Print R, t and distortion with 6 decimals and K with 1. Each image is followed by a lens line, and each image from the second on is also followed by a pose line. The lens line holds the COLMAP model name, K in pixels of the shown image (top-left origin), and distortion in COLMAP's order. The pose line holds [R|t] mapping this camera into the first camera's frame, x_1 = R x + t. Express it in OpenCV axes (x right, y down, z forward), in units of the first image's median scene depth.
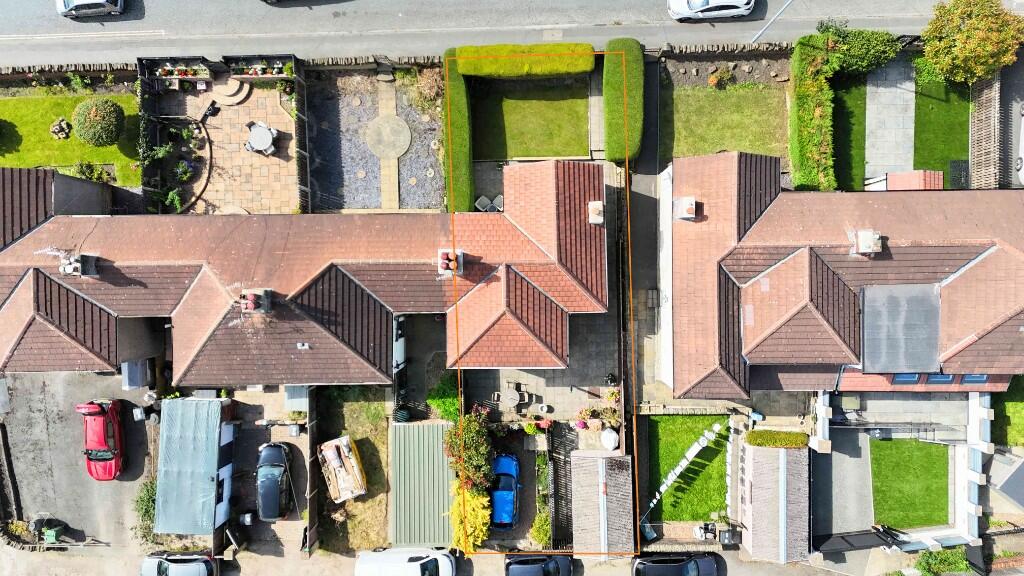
lens RADIAL K [[714.6, 0, 511.9], [0, 714.6, 287.2], [0, 0, 1]] dist [0.057548, 0.000249]
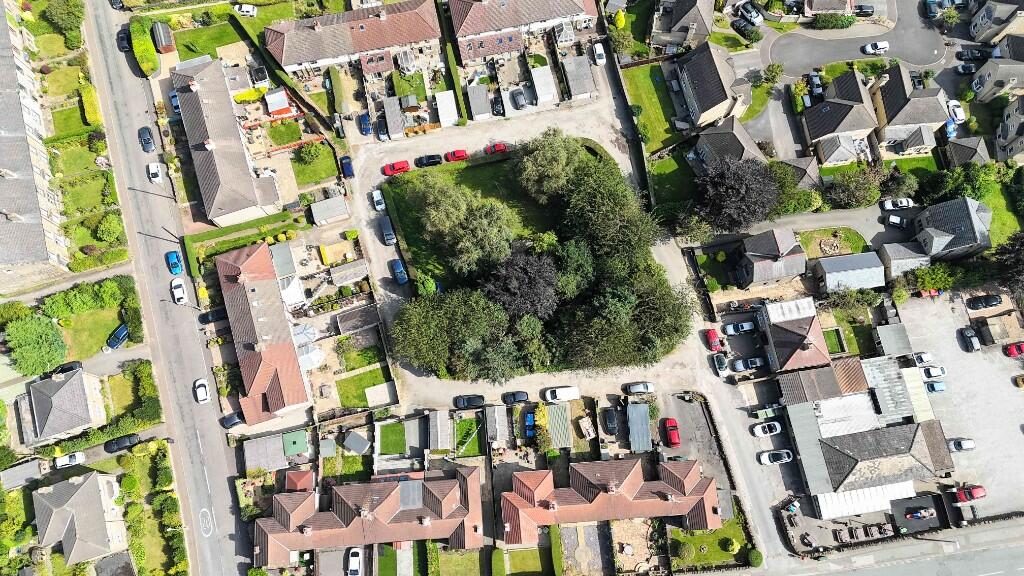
lens RADIAL K [[714.6, 0, 513.8], [0, 714.6, 284.1], [0, 0, 1]] dist [0.057548, 0.000249]
pose [[-0.997072, 0.074628, 0.016697, -0.033986], [-0.067063, -0.958214, 0.278081, 0.029189], [0.036752, 0.276147, 0.960412, -1.935889]]
